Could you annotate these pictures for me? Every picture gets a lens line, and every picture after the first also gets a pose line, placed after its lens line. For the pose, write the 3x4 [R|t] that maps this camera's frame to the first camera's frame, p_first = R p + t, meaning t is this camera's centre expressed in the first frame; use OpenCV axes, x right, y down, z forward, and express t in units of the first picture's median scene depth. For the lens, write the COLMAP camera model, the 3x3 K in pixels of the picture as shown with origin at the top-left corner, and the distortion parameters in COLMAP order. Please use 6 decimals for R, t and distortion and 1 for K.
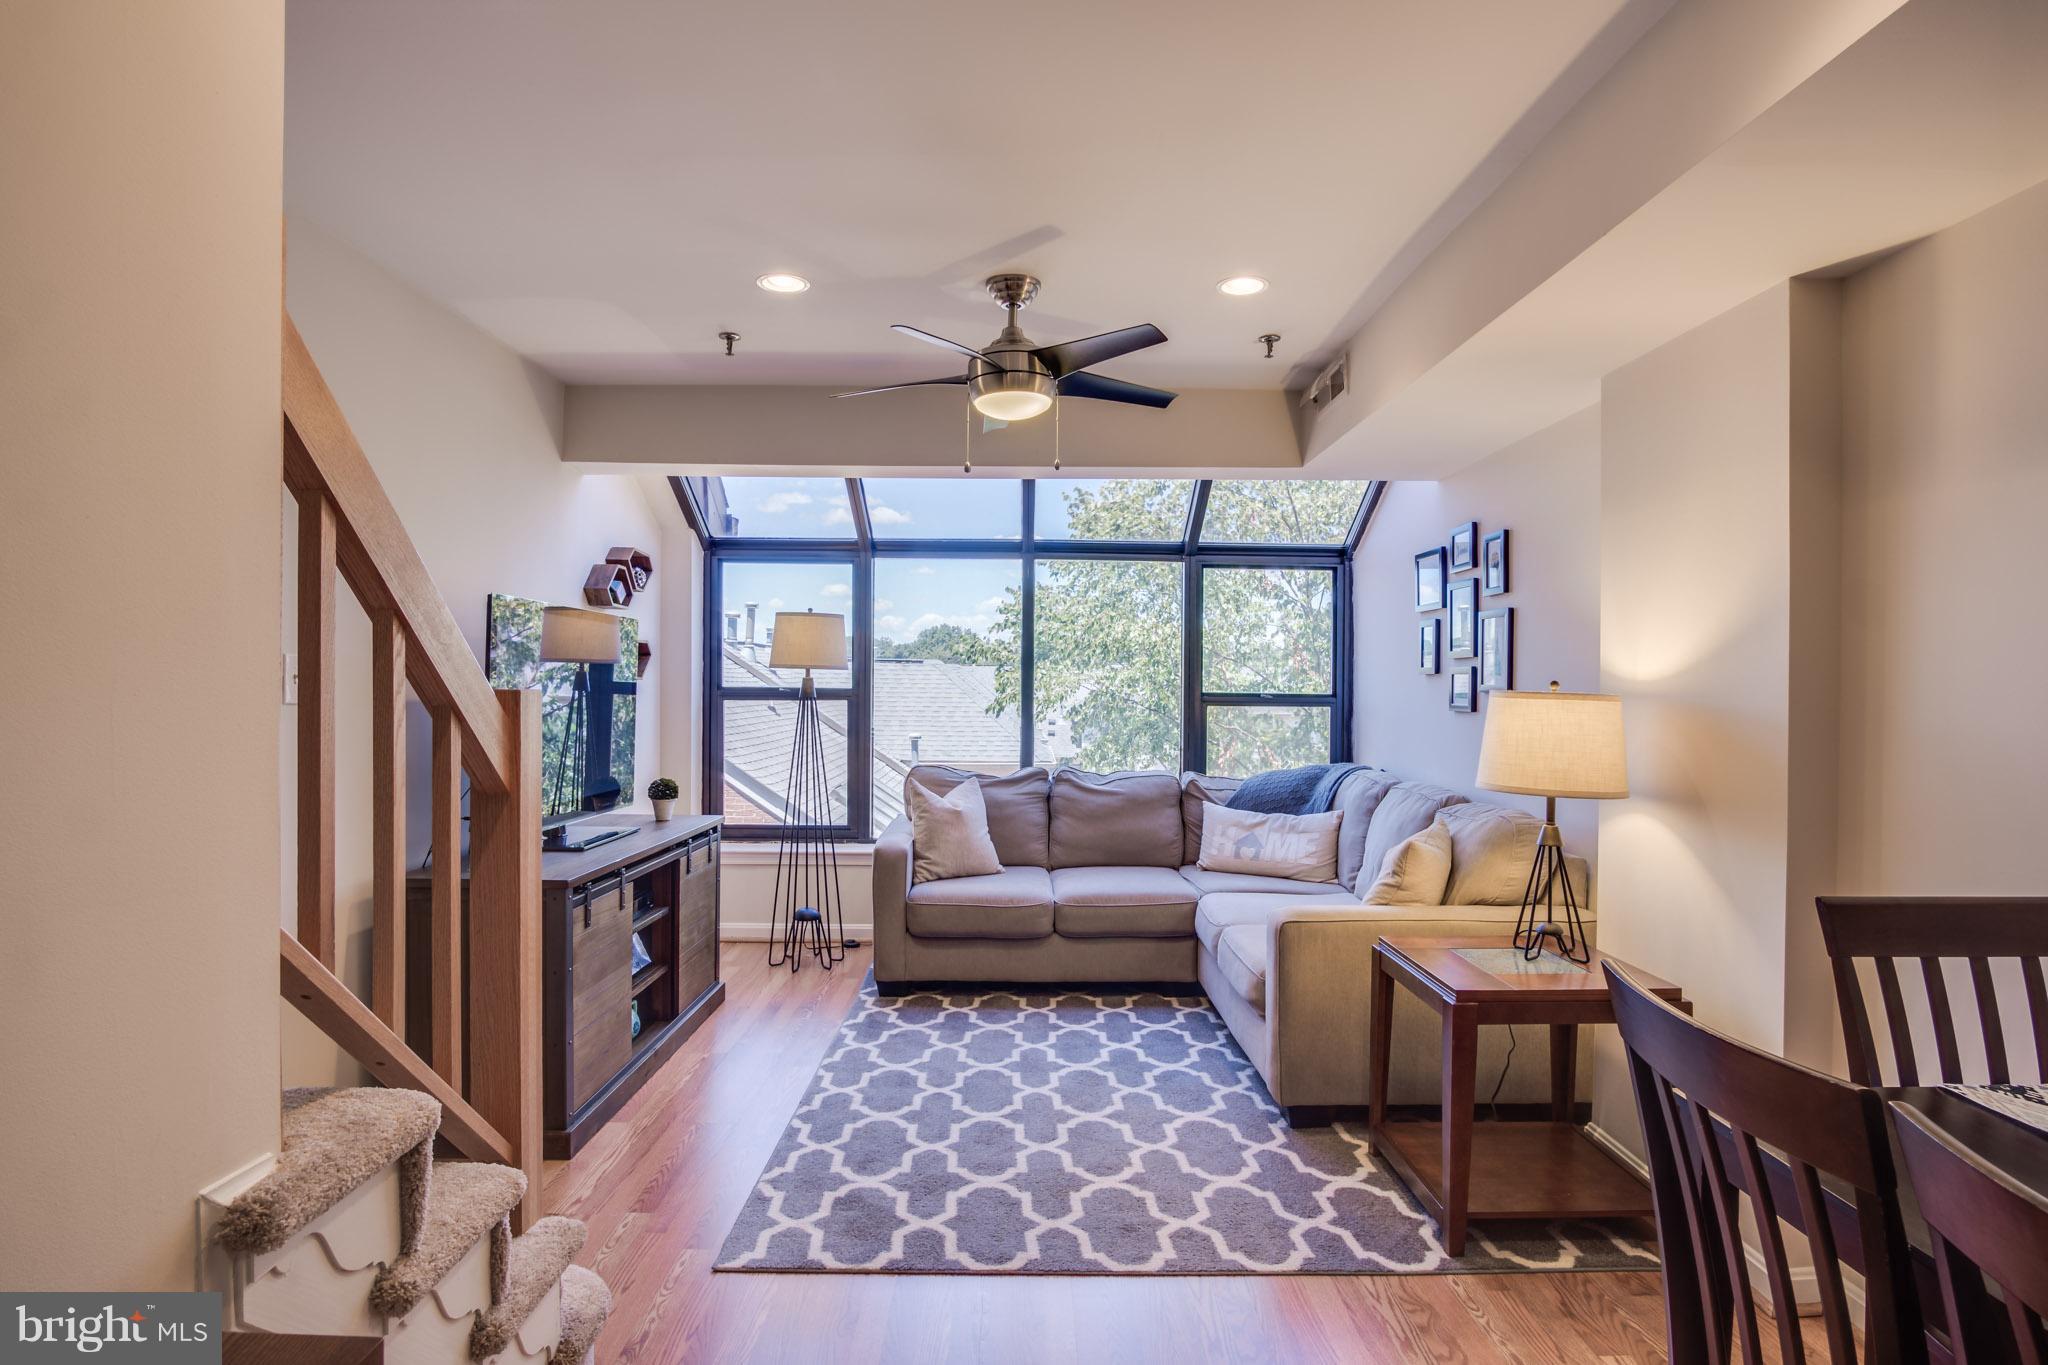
lens RADIAL K [[1109.2, 0, 1021.7], [0, 1109.2, 696.5], [0, 0, 1]] dist [-0.025919, 0.000787]
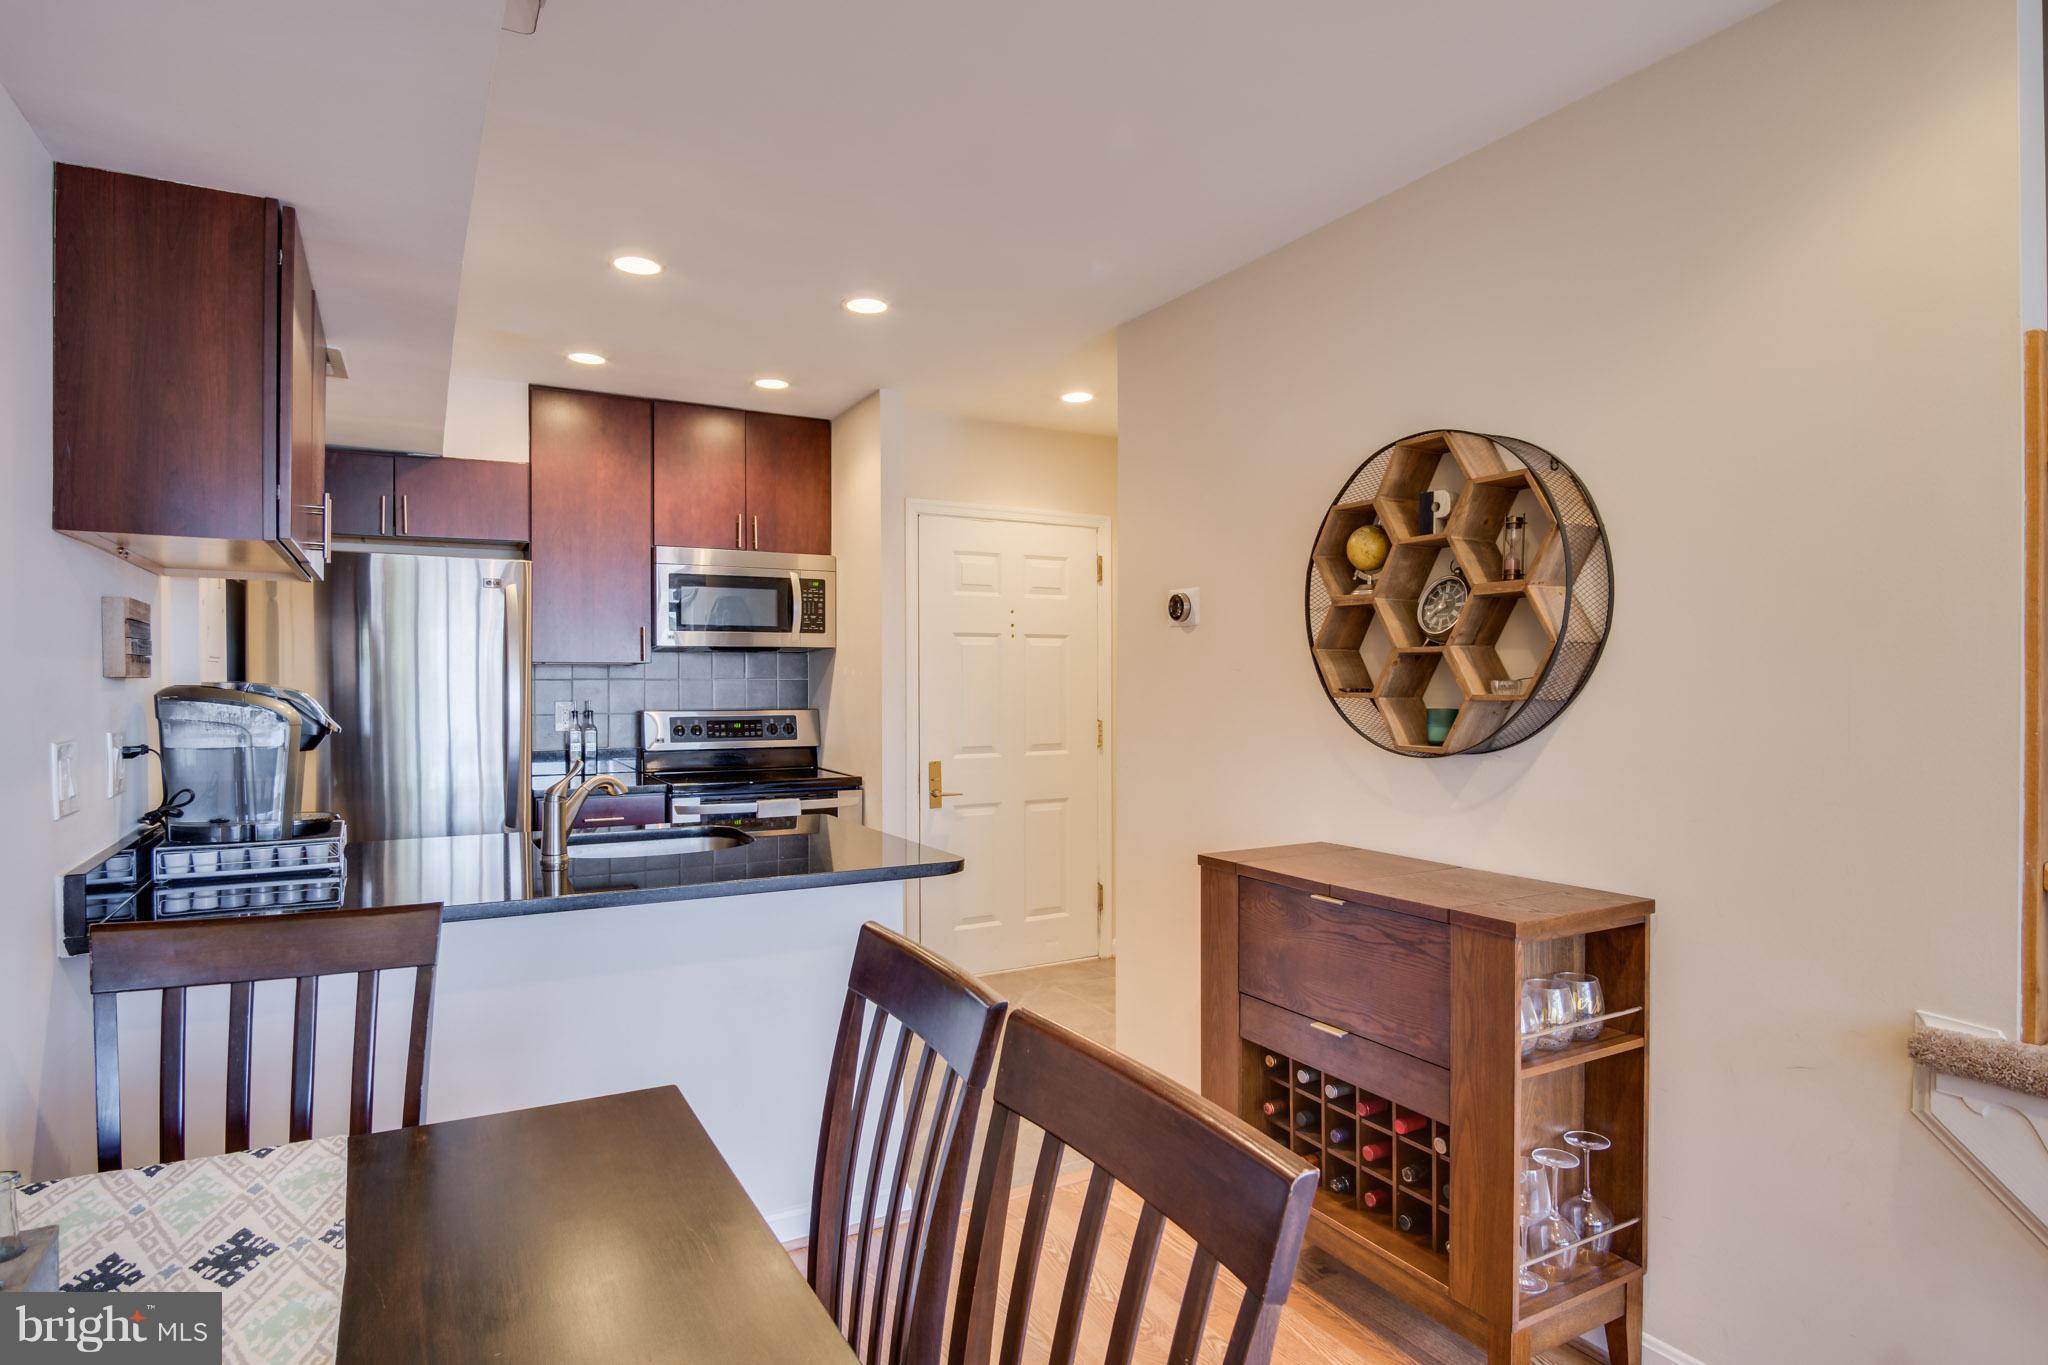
lens RADIAL K [[1124.3, 0, 1012.2], [0, 1124.3, 685.2], [0, 0, 1]] dist [-0.028917, 0.002508]
pose [[-0.876335, -0.004387, -0.481683, 0.276027], [-0.009958, 0.999910, 0.009009, -0.003603], [0.481600, 0.012691, -0.876299, 0.418519]]
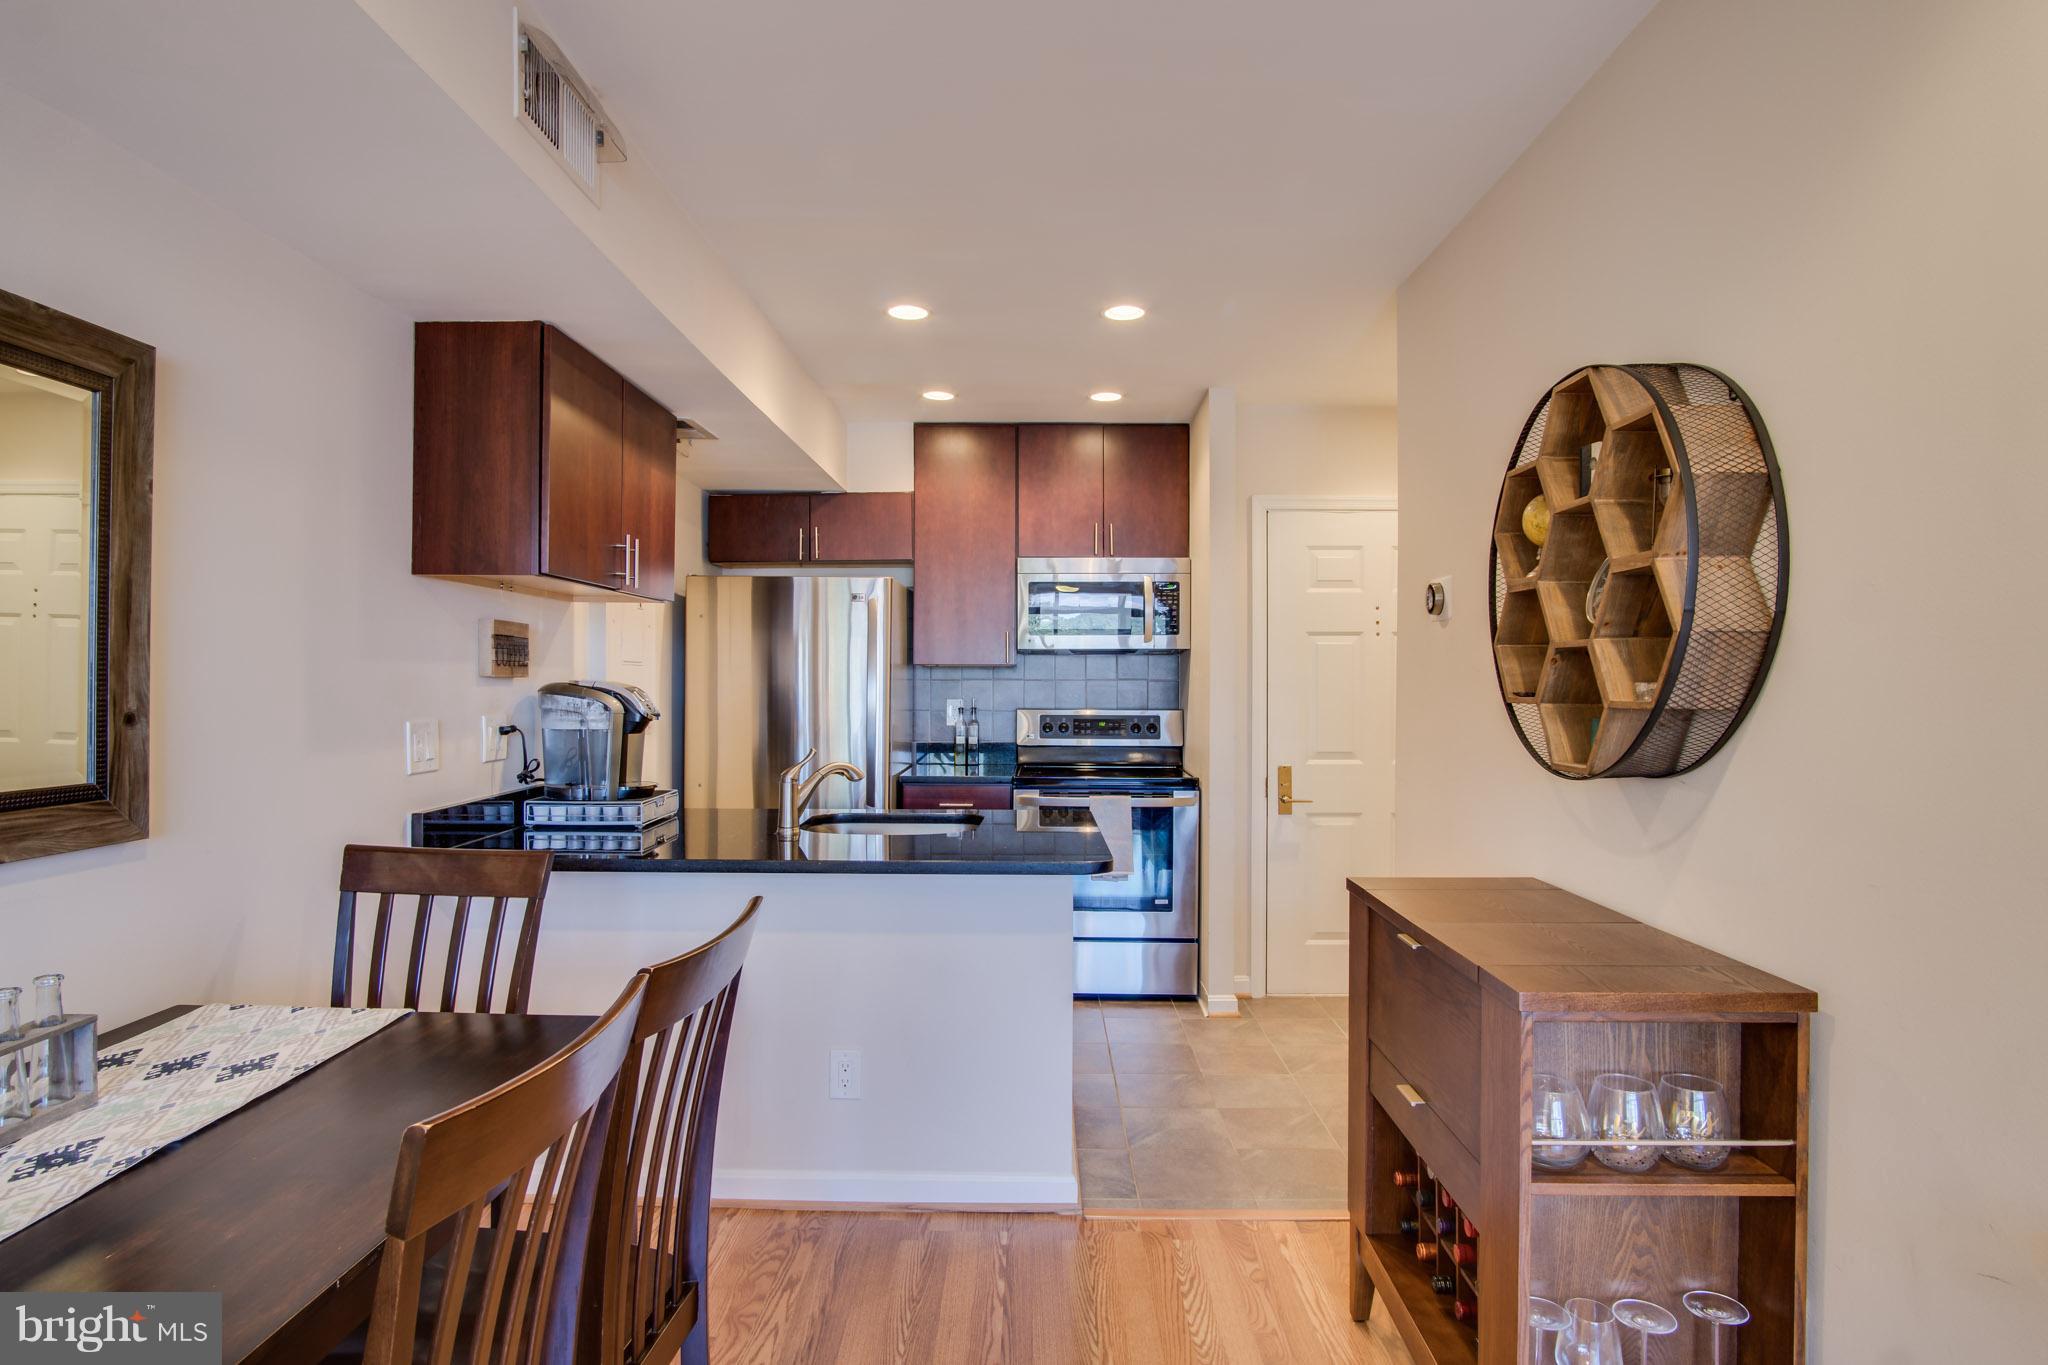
lens RADIAL K [[1112.5, 0, 995.4], [0, 1112.5, 676.5], [0, 0, 1]] dist [-0.030852, 0.000186]
pose [[-0.999265, -0.009743, 0.037069, 0.058497], [-0.009548, 0.999940, 0.005428, -0.005486], [-0.037119, 0.005070, -0.999298, 0.470207]]
